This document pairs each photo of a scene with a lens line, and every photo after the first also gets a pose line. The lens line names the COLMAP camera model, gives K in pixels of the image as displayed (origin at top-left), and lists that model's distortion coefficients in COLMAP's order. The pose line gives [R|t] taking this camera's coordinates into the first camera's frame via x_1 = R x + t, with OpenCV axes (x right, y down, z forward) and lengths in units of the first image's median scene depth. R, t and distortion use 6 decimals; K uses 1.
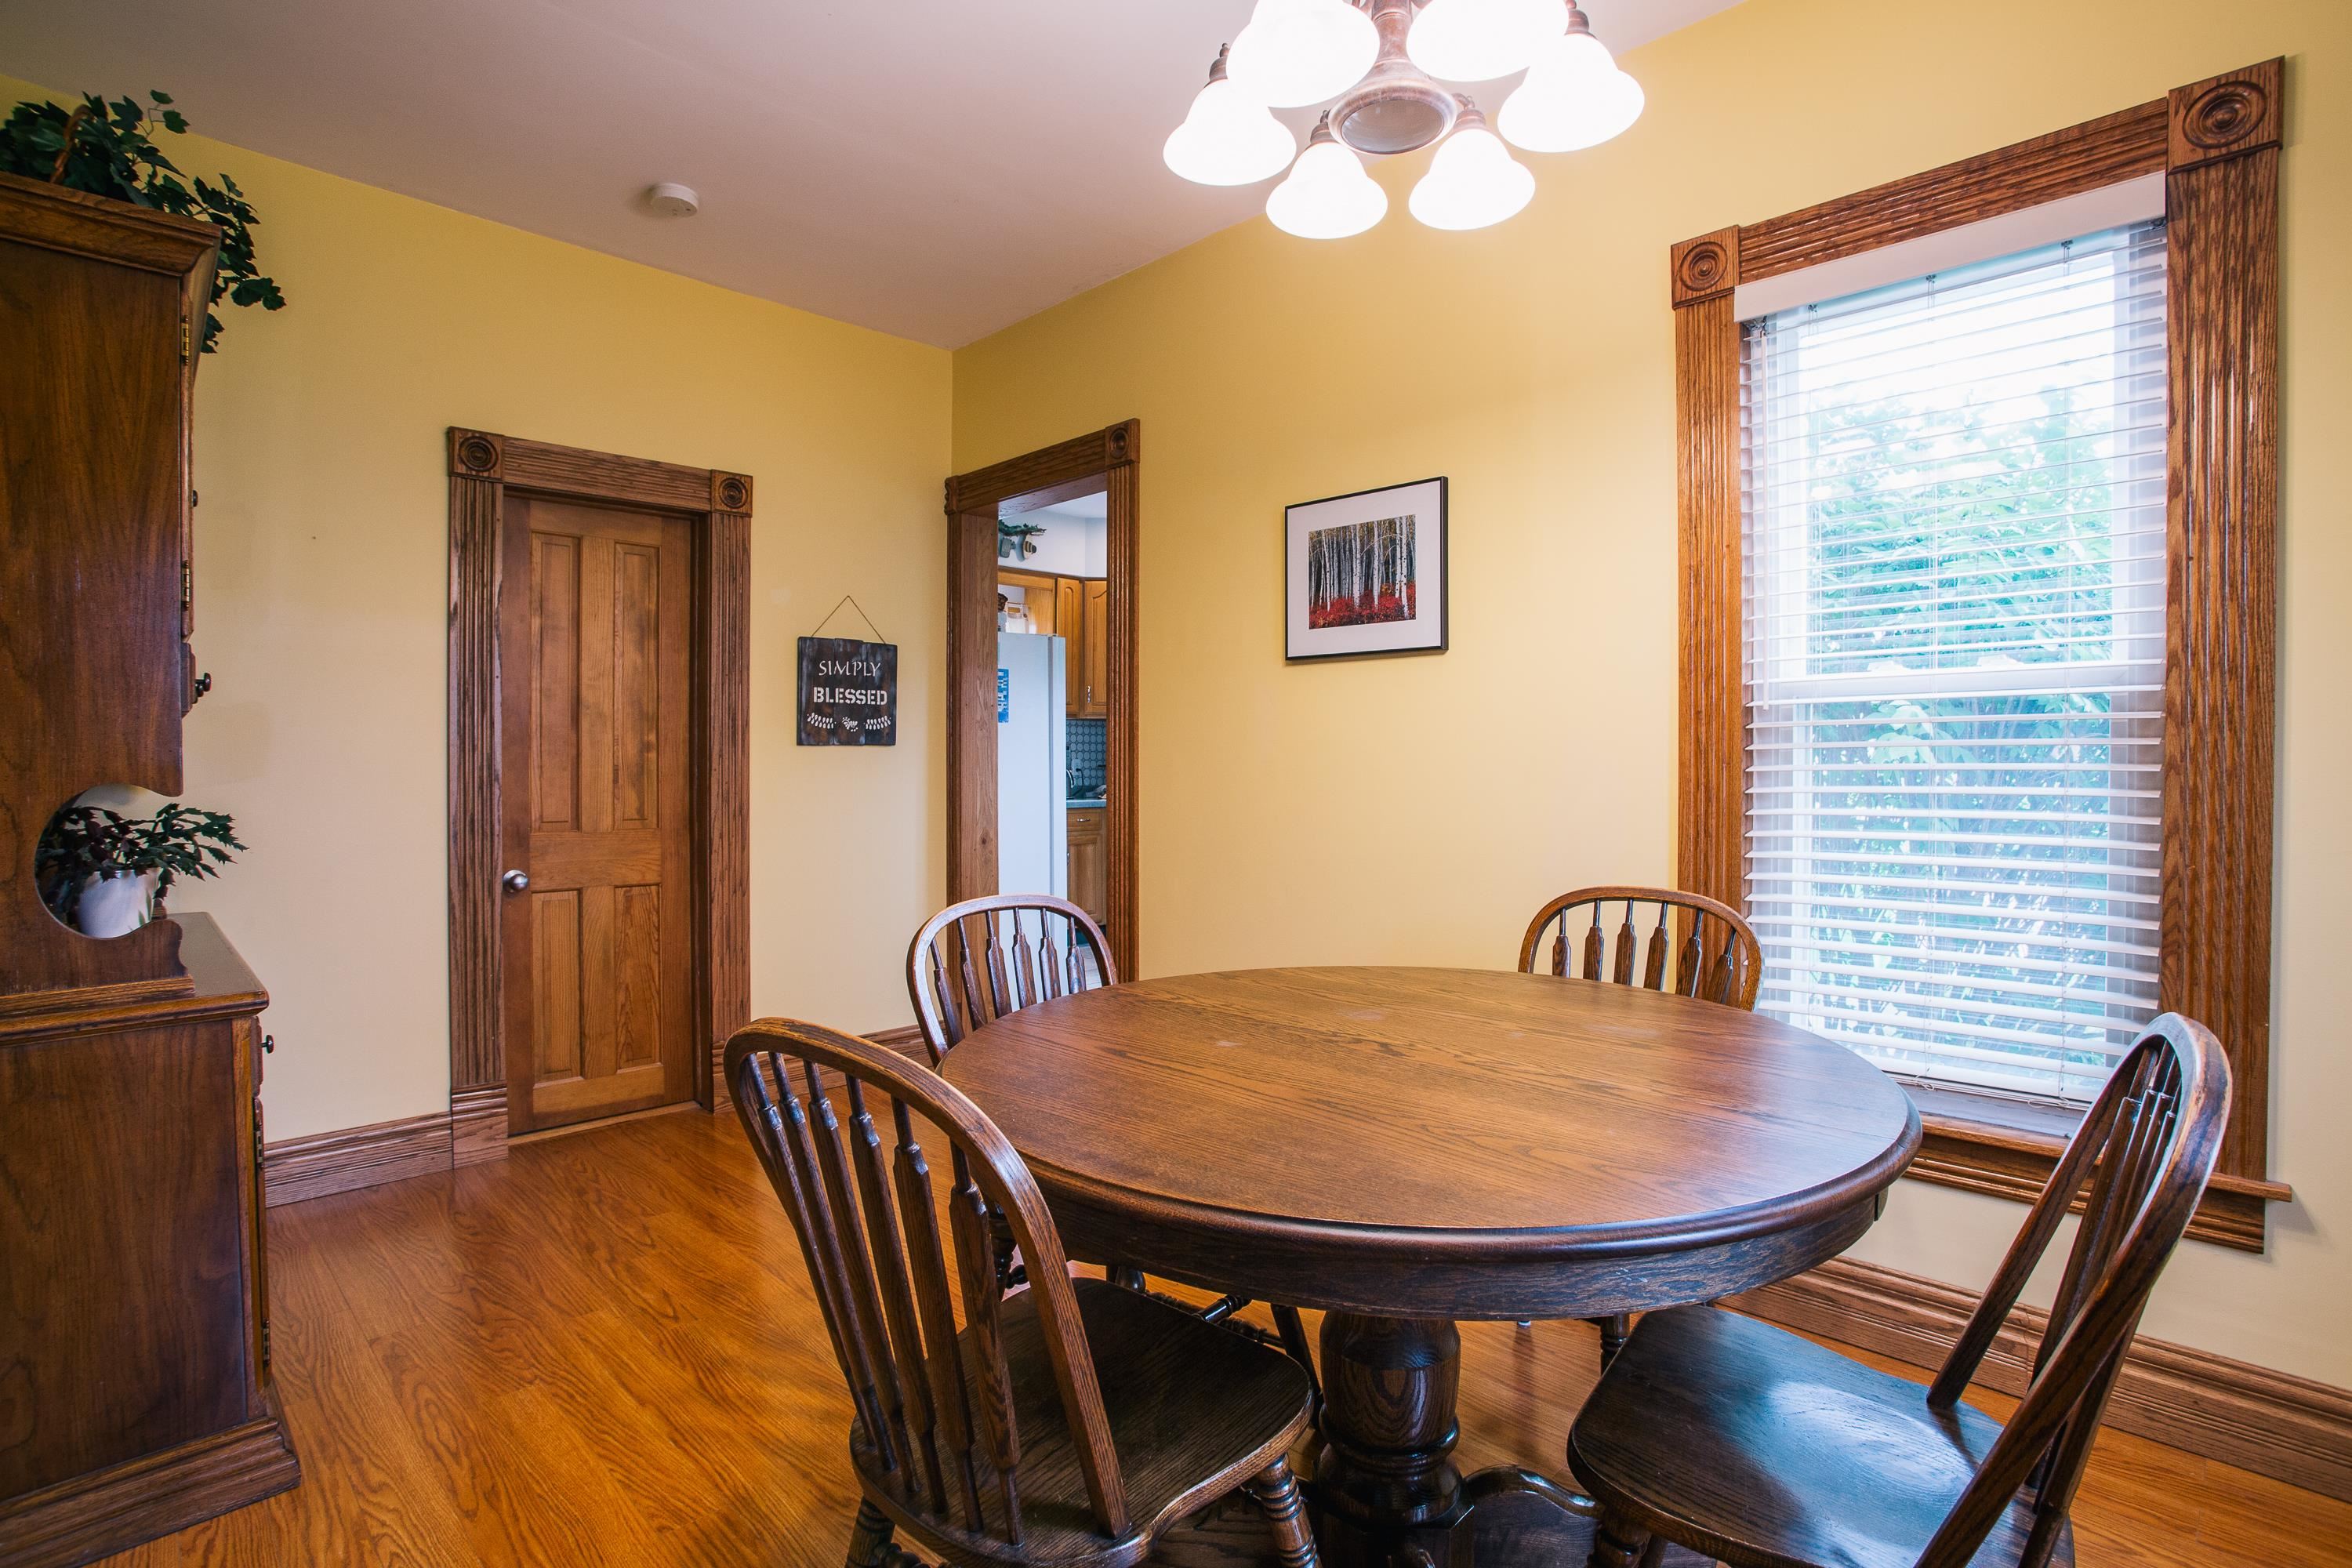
lens RADIAL K [[1124.4, 0, 1178.6], [0, 1124.4, 778.0], [0, 0, 1]] dist [0.000170, 0.000217]
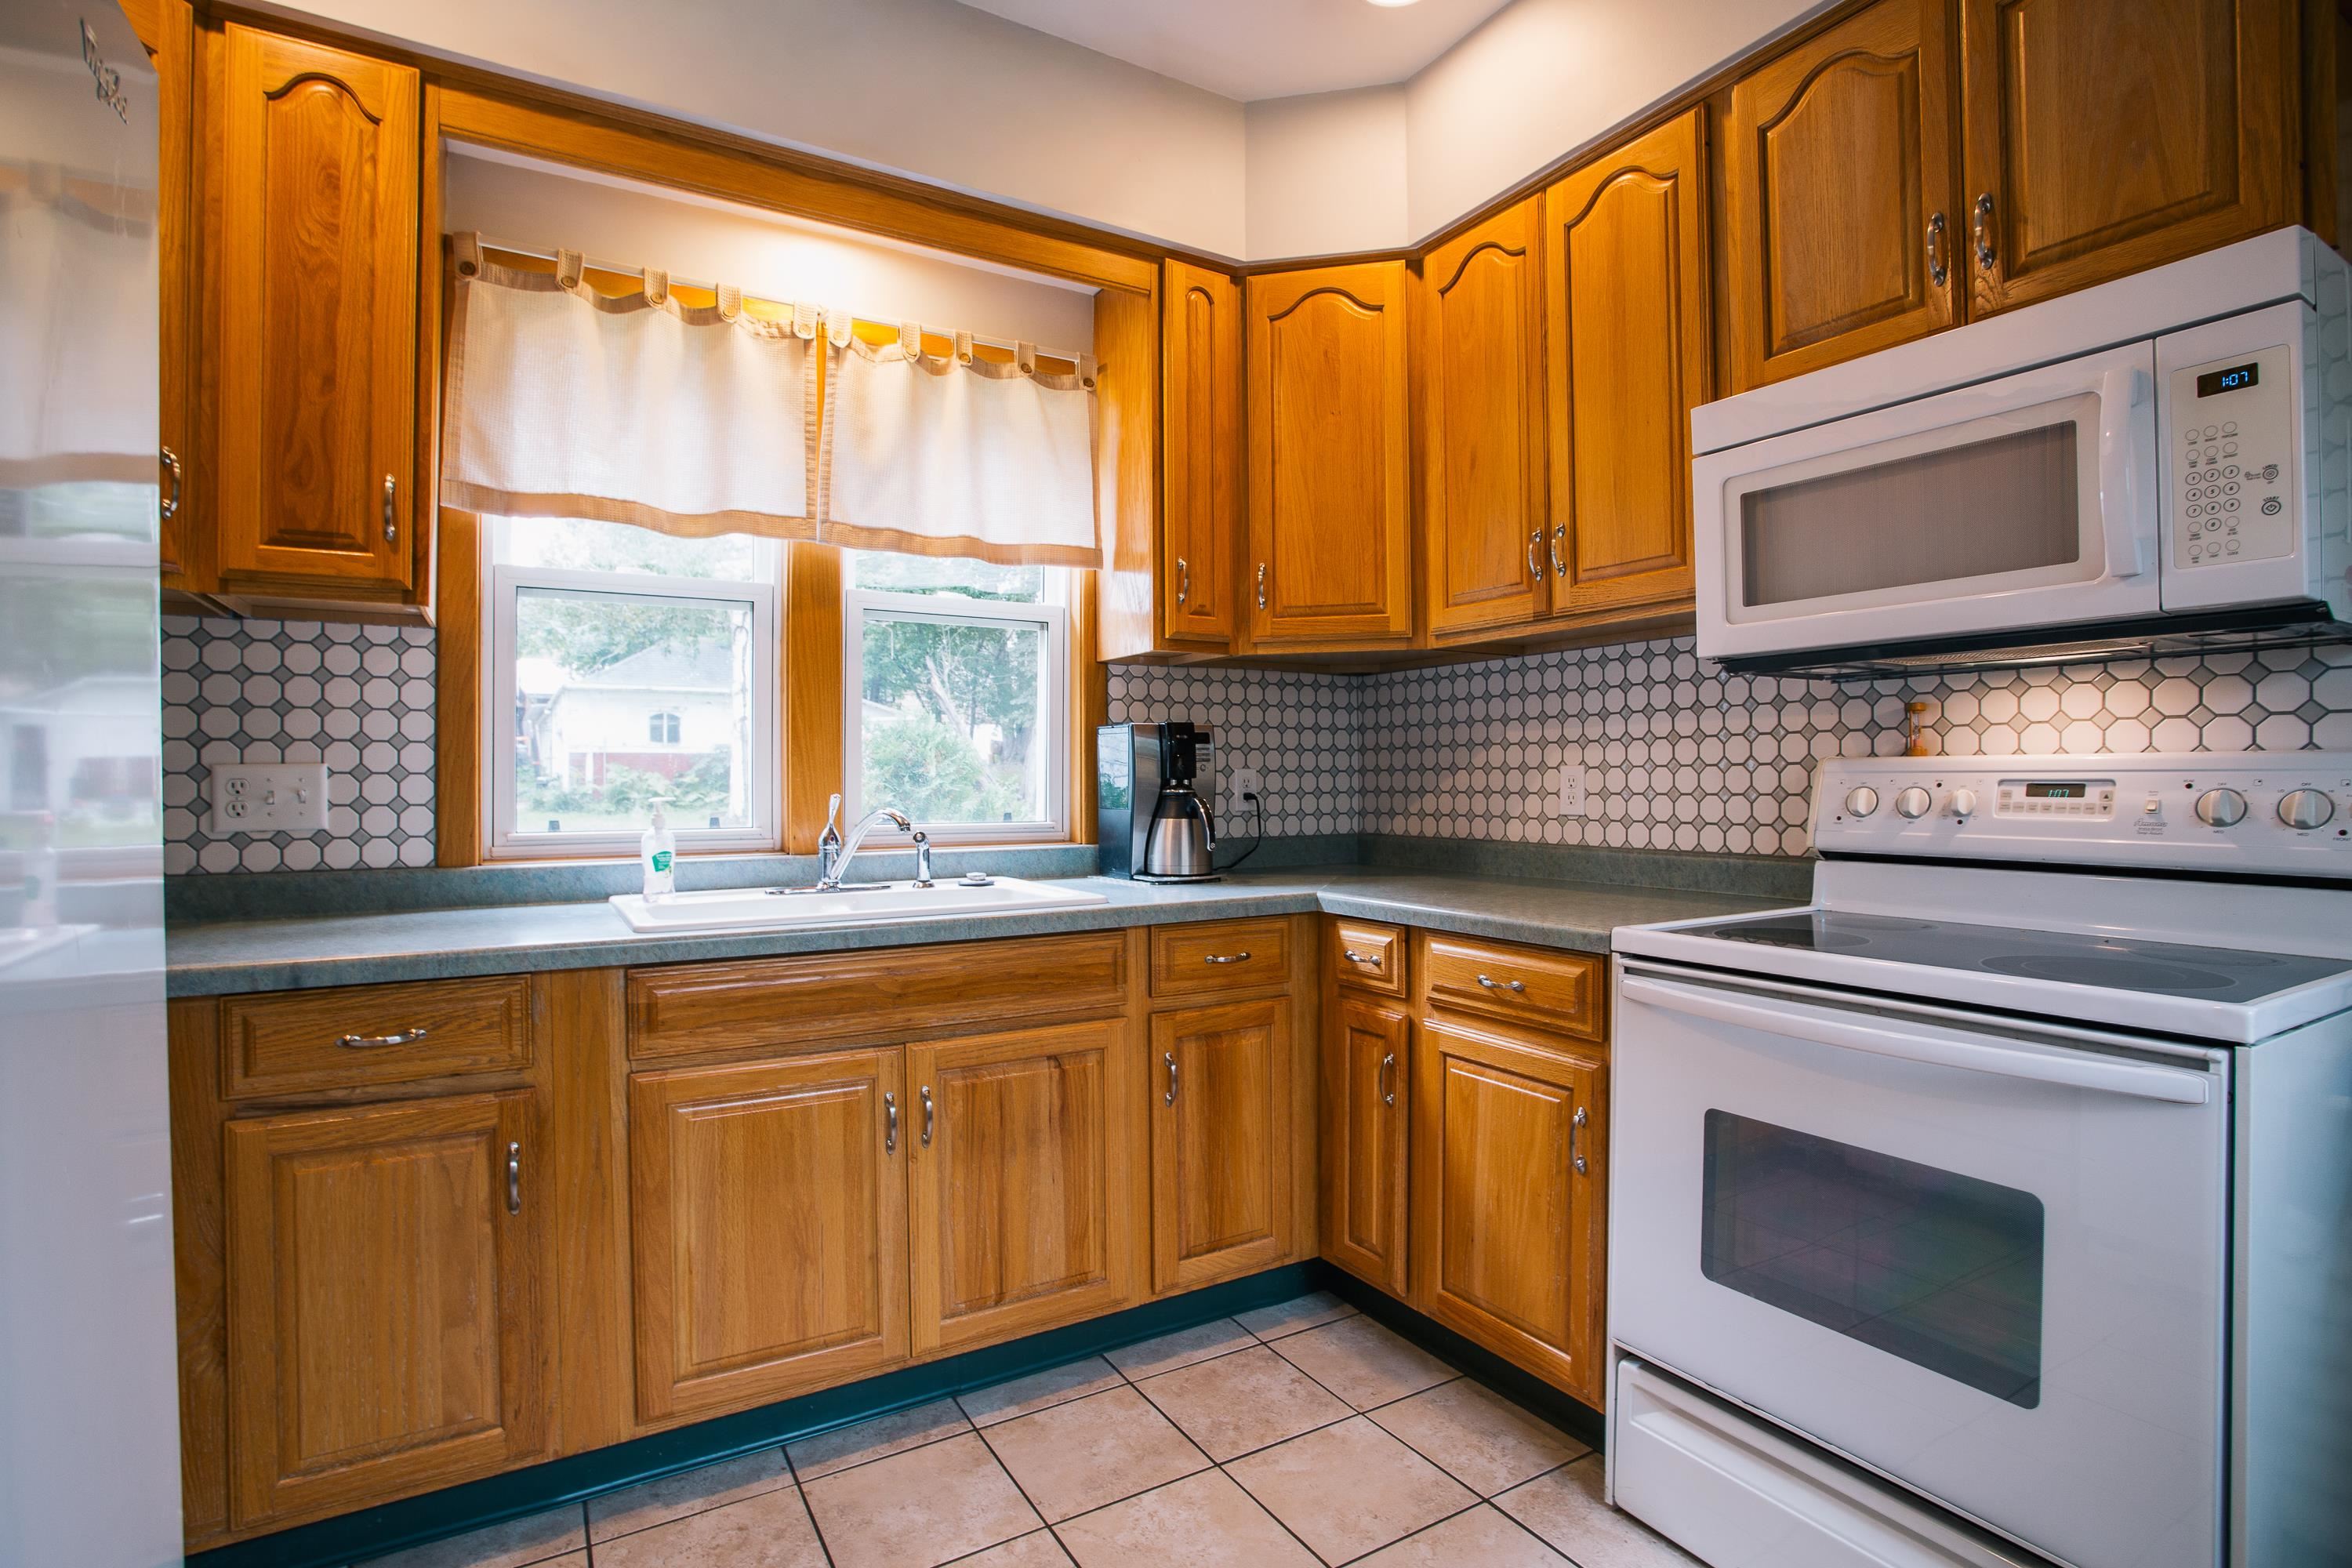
lens RADIAL K [[1124.4, 0, 1169.6], [0, 1124.4, 777.6], [0, 0, 1]] dist [0.000170, 0.000217]
pose [[0.970024, -0.009197, -0.242836, -0.021471], [0.004416, 0.999786, -0.020223, -0.007480], [0.242970, 0.018544, 0.969857, 0.656389]]
